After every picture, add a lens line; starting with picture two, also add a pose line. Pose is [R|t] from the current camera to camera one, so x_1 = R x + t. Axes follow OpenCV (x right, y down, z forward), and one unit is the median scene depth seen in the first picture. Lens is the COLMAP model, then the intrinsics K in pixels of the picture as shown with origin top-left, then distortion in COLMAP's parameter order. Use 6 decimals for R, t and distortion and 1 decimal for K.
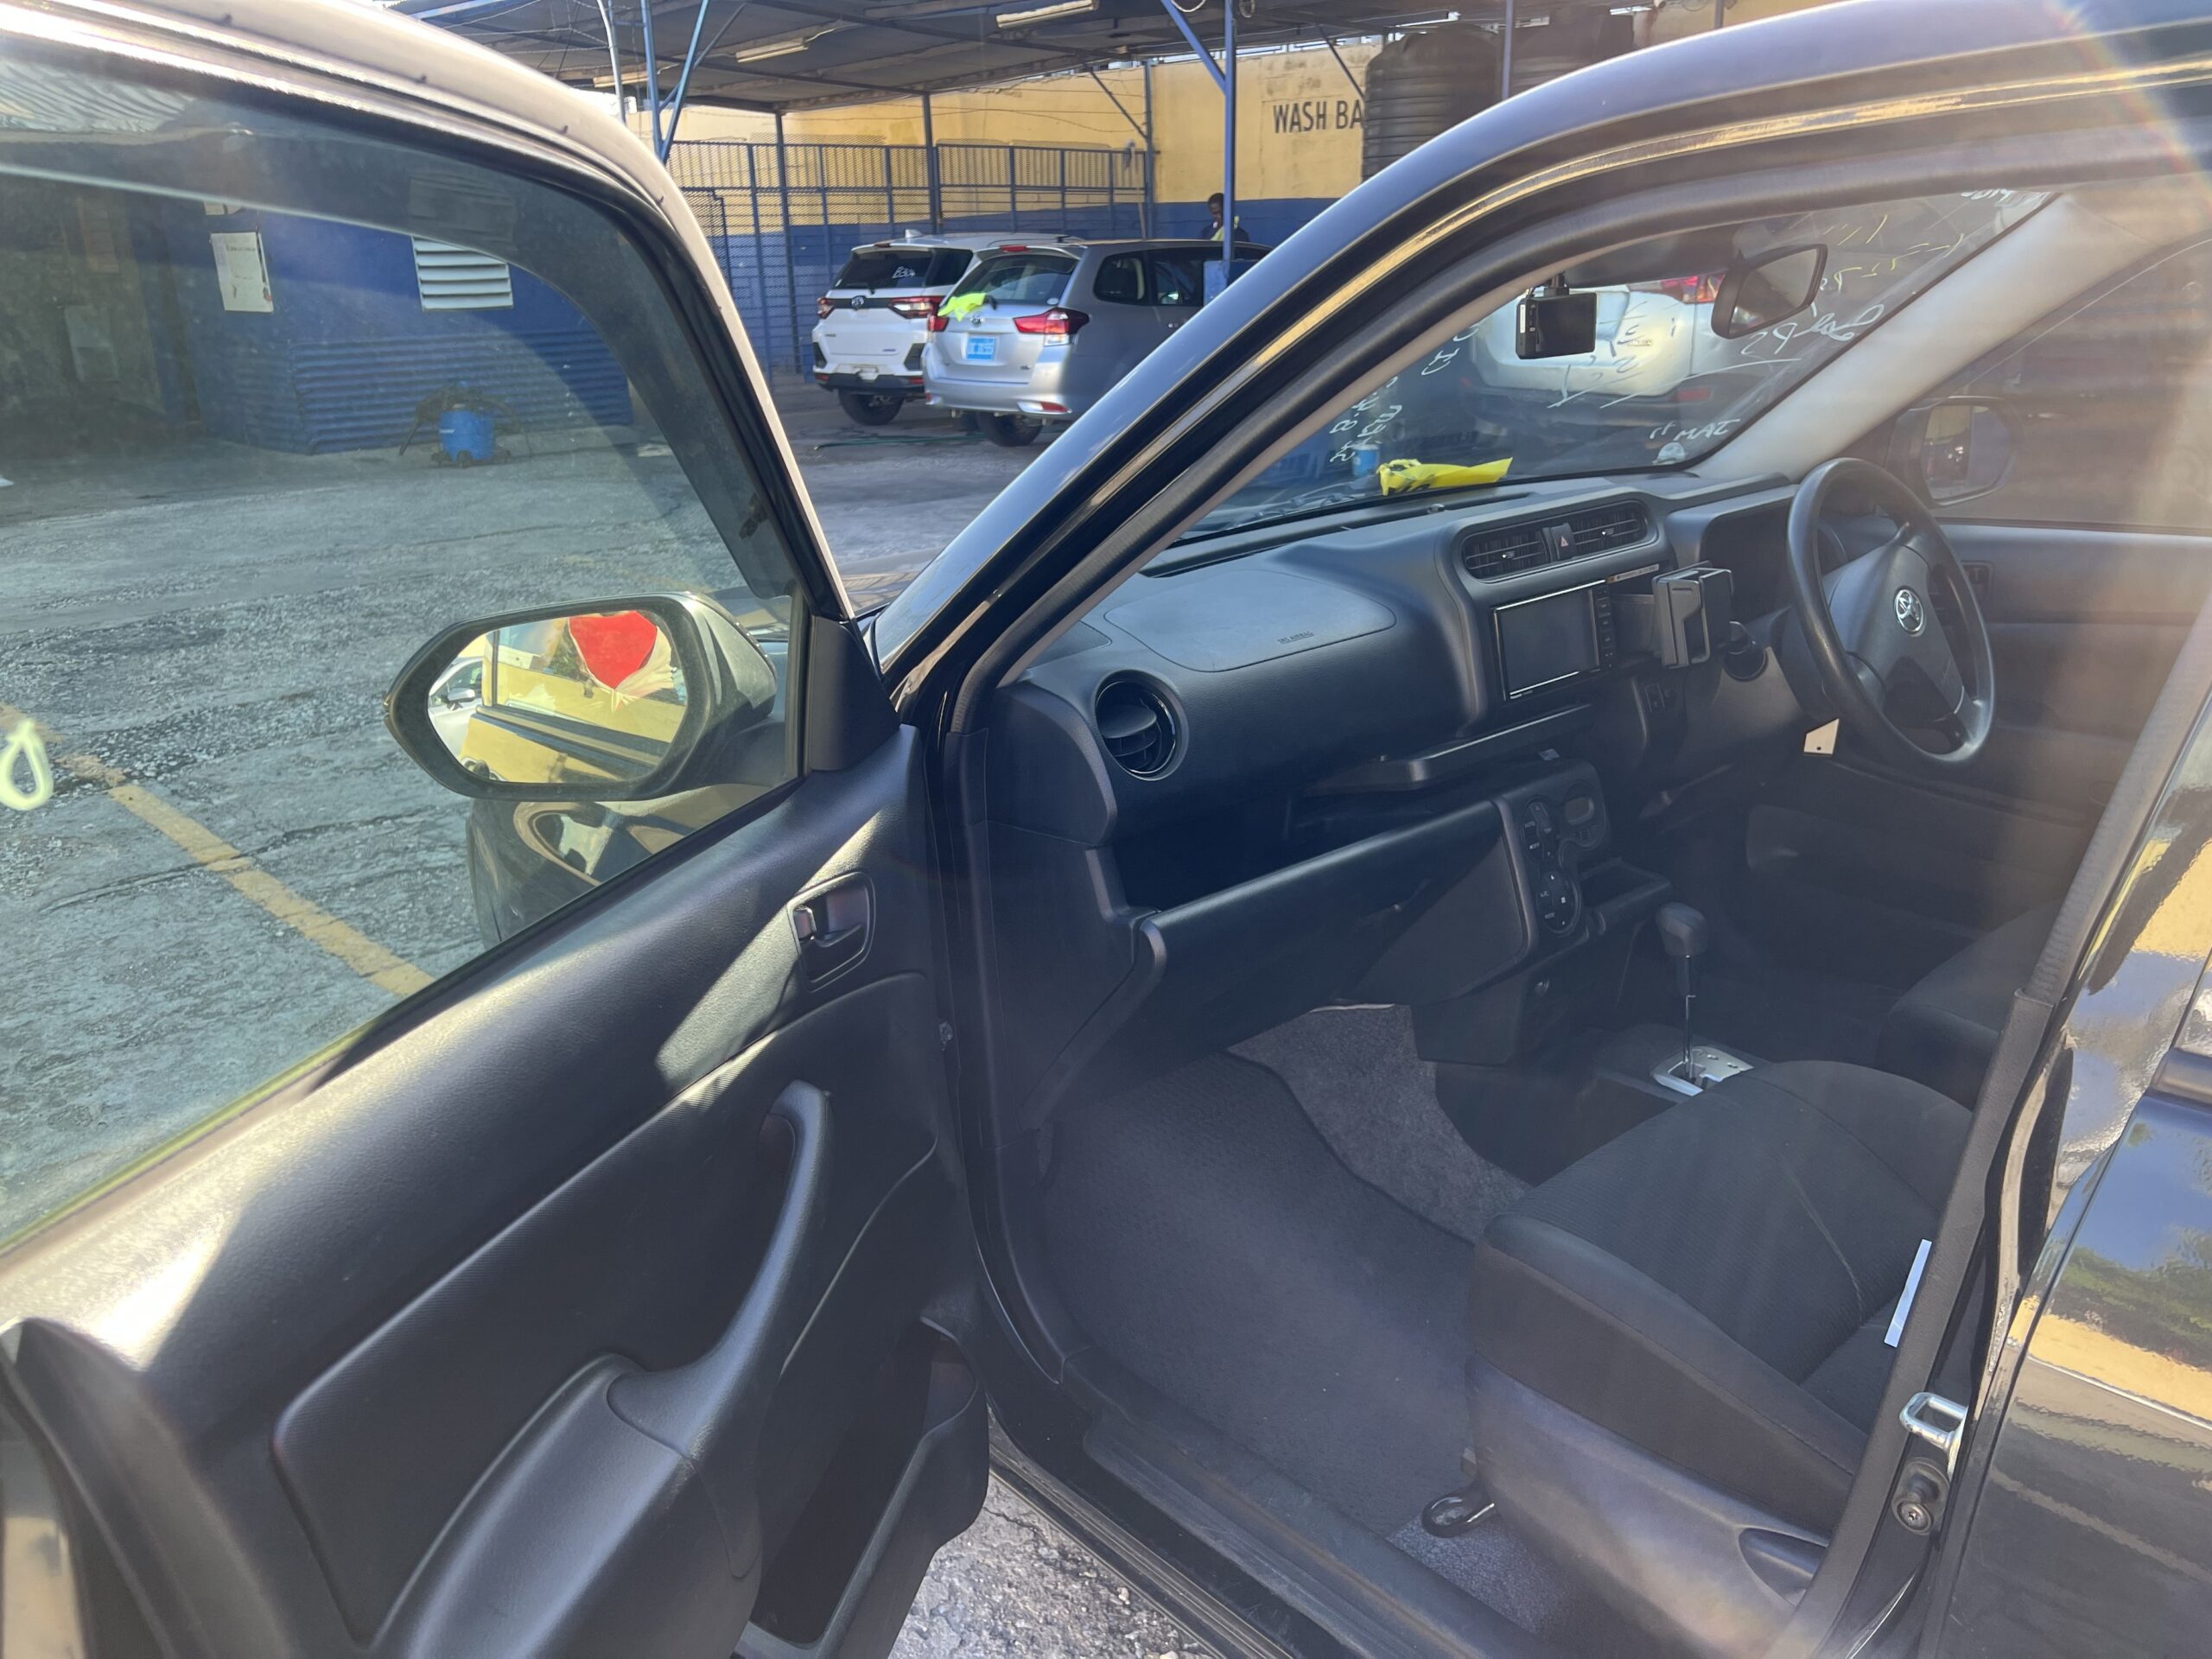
lens RADIAL K [[1647.9, 0, 1113.0], [0, 1647.9, 830.7], [0, 0, 1]] dist [0.047201, -0.051030]
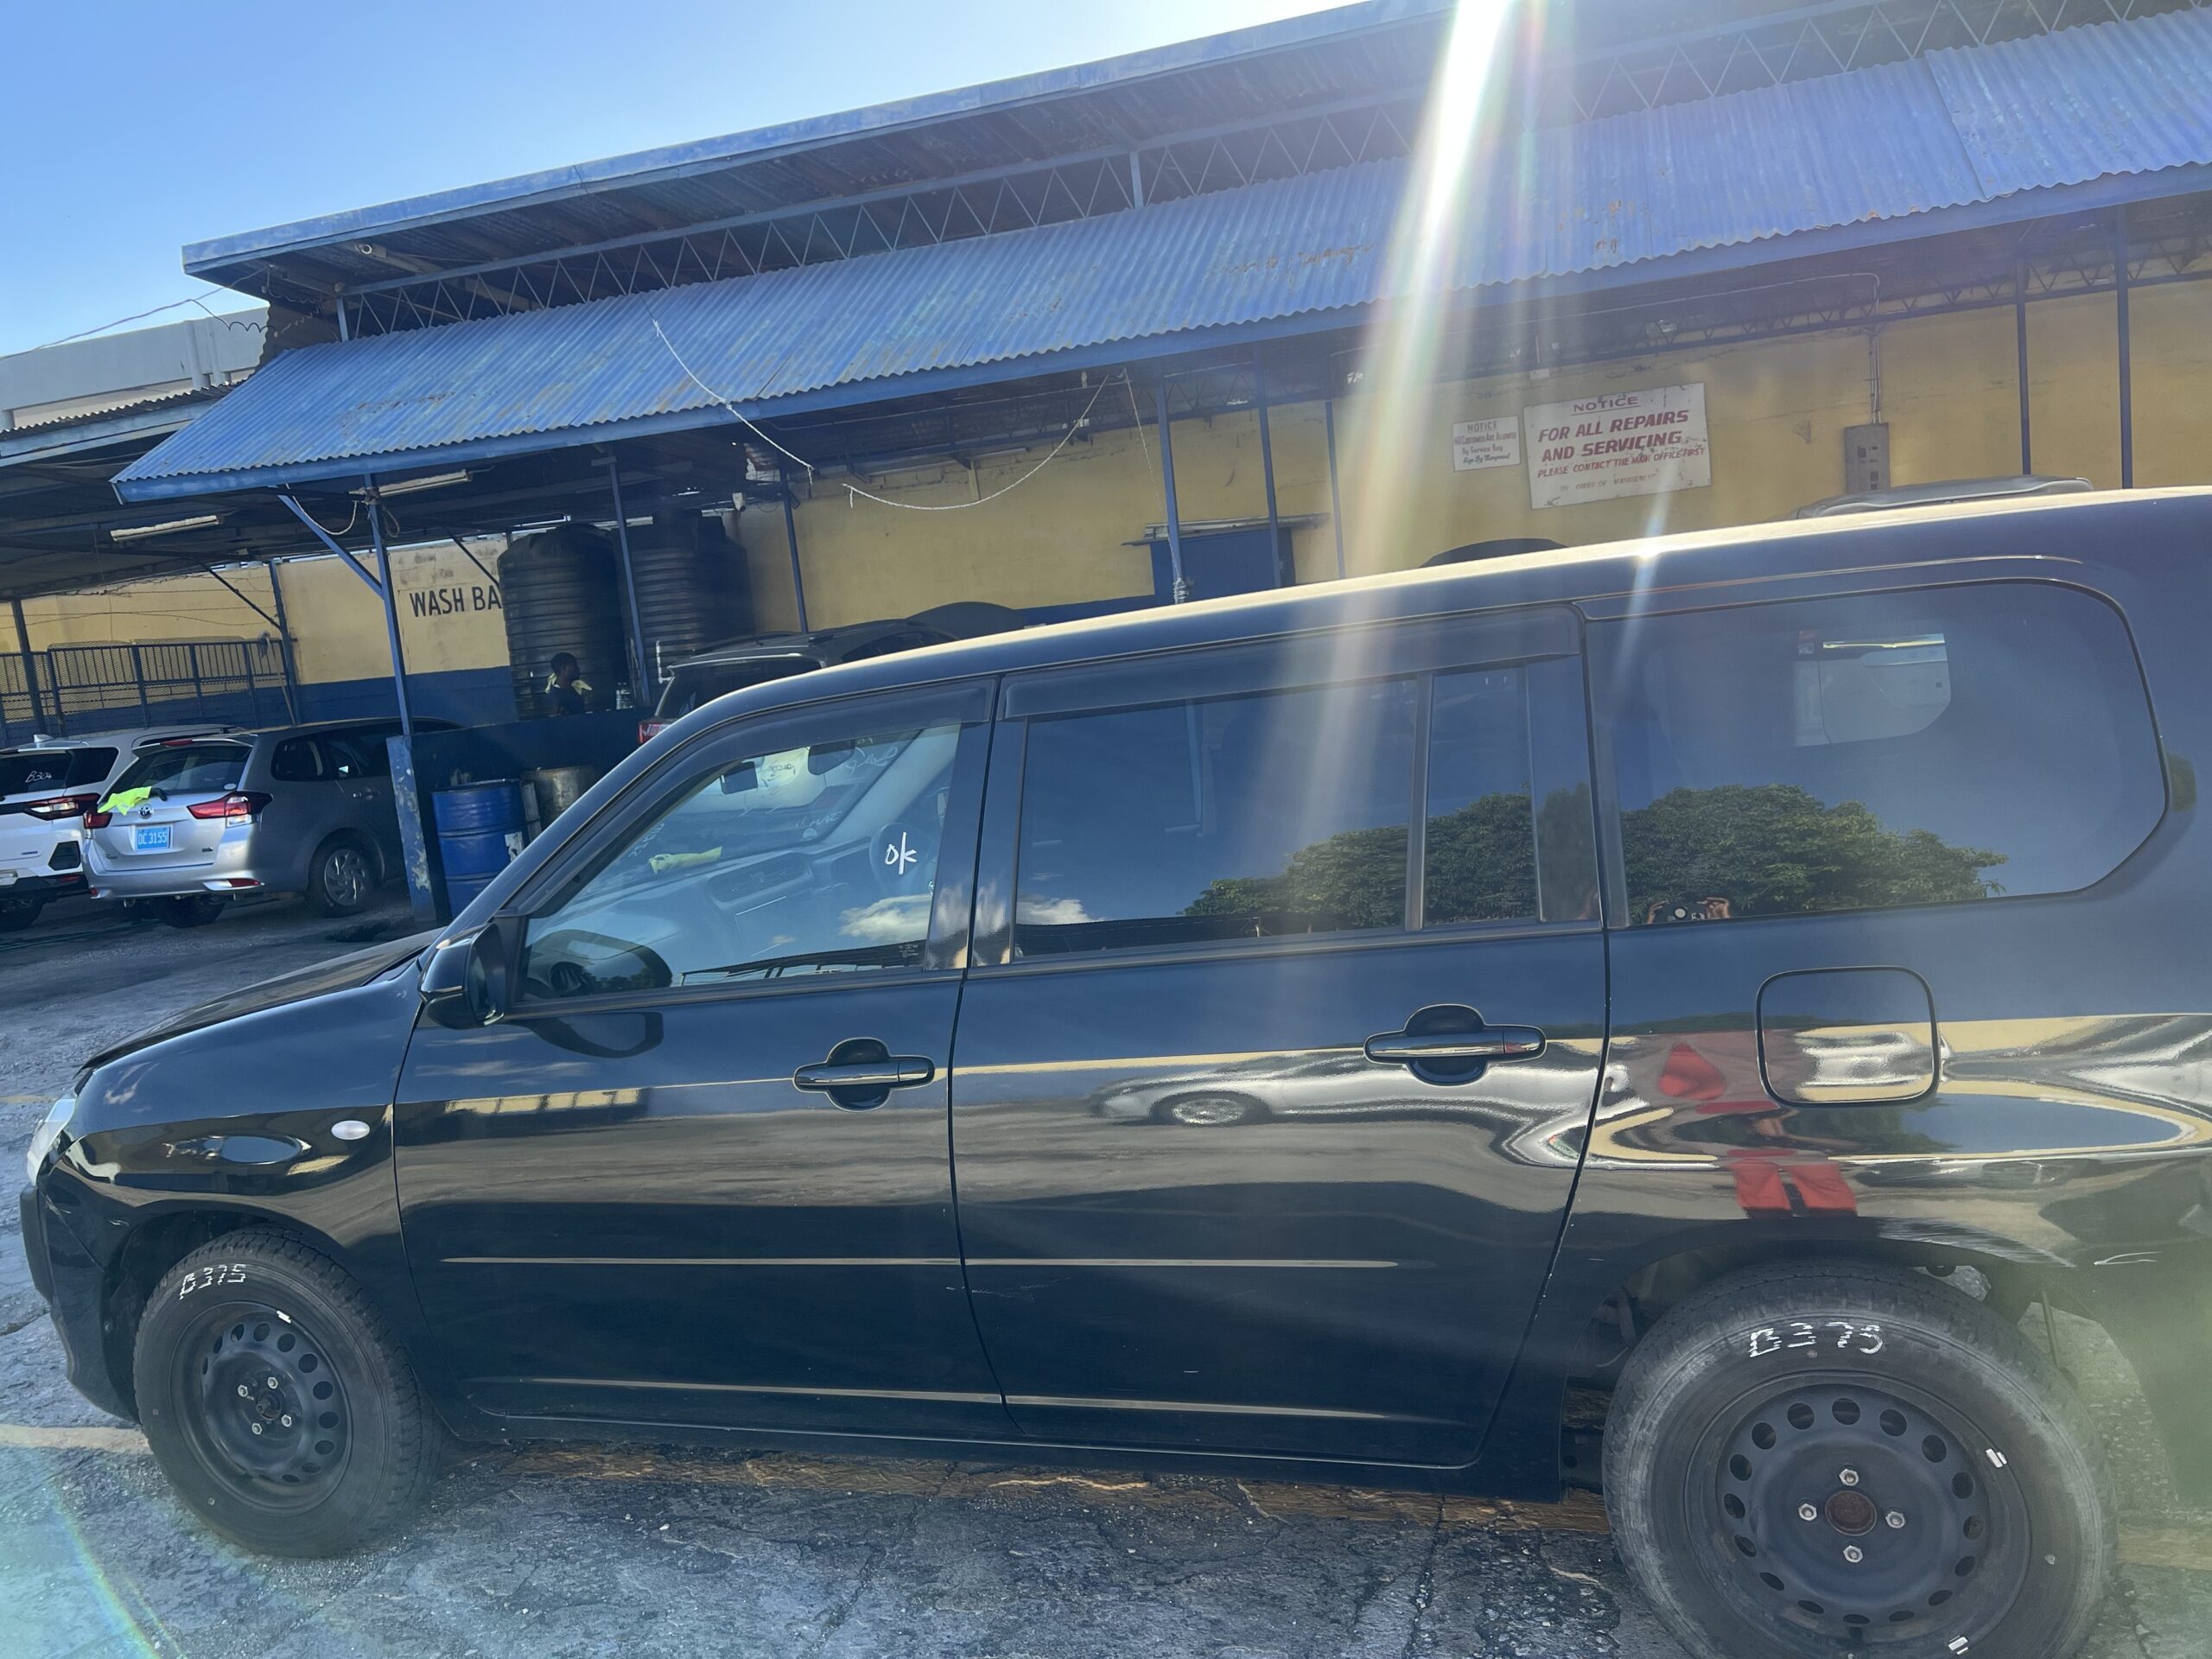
lens RADIAL K [[1647.9, 0, 1113.0], [0, 1647.9, 830.7], [0, 0, 1]] dist [0.047201, -0.051030]
pose [[0.875027, -0.124829, 0.467703, -0.033427], [0.236457, 0.953289, -0.187957, 0.029147], [-0.422394, 0.275059, 0.863670, -0.108480]]
